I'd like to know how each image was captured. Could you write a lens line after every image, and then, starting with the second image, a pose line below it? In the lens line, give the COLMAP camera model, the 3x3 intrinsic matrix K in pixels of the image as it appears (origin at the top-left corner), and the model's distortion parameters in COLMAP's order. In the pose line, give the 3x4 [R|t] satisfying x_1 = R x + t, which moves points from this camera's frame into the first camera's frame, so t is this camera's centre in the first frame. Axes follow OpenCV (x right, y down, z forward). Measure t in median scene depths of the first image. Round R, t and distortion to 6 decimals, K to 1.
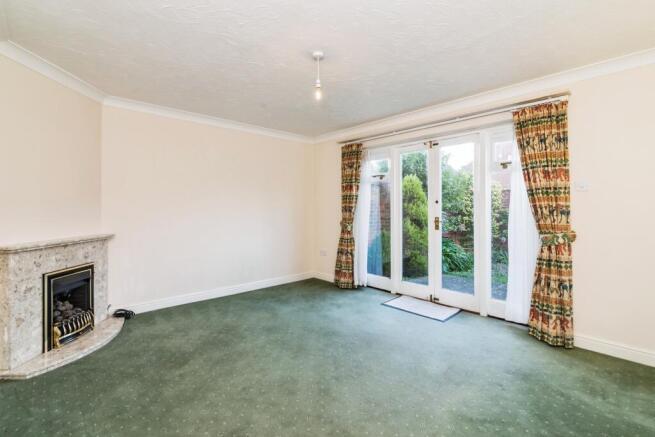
lens RADIAL K [[300.5, 0, 322.2], [0, 300.5, 206.2], [0, 0, 1]] dist [0.001602, -0.000376]
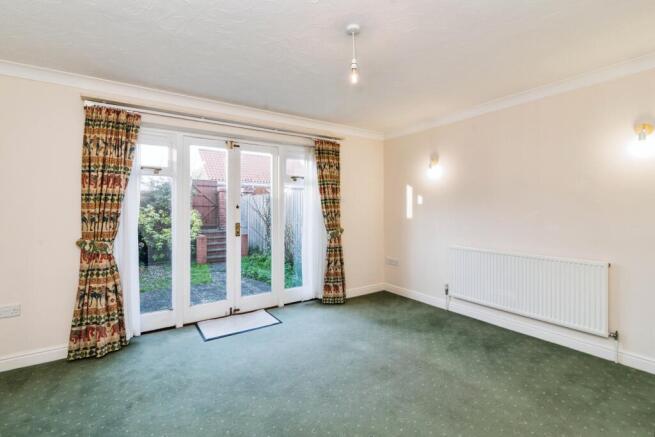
lens RADIAL K [[300.5, 0, 322.2], [0, 300.5, 206.2], [0, 0, 1]] dist [0.001602, -0.000376]
pose [[0.156168, 0.013078, 0.987644, -0.597905], [0.001184, 0.999909, -0.013427, -0.004516], [-0.987730, 0.003266, 0.156138, 0.686094]]
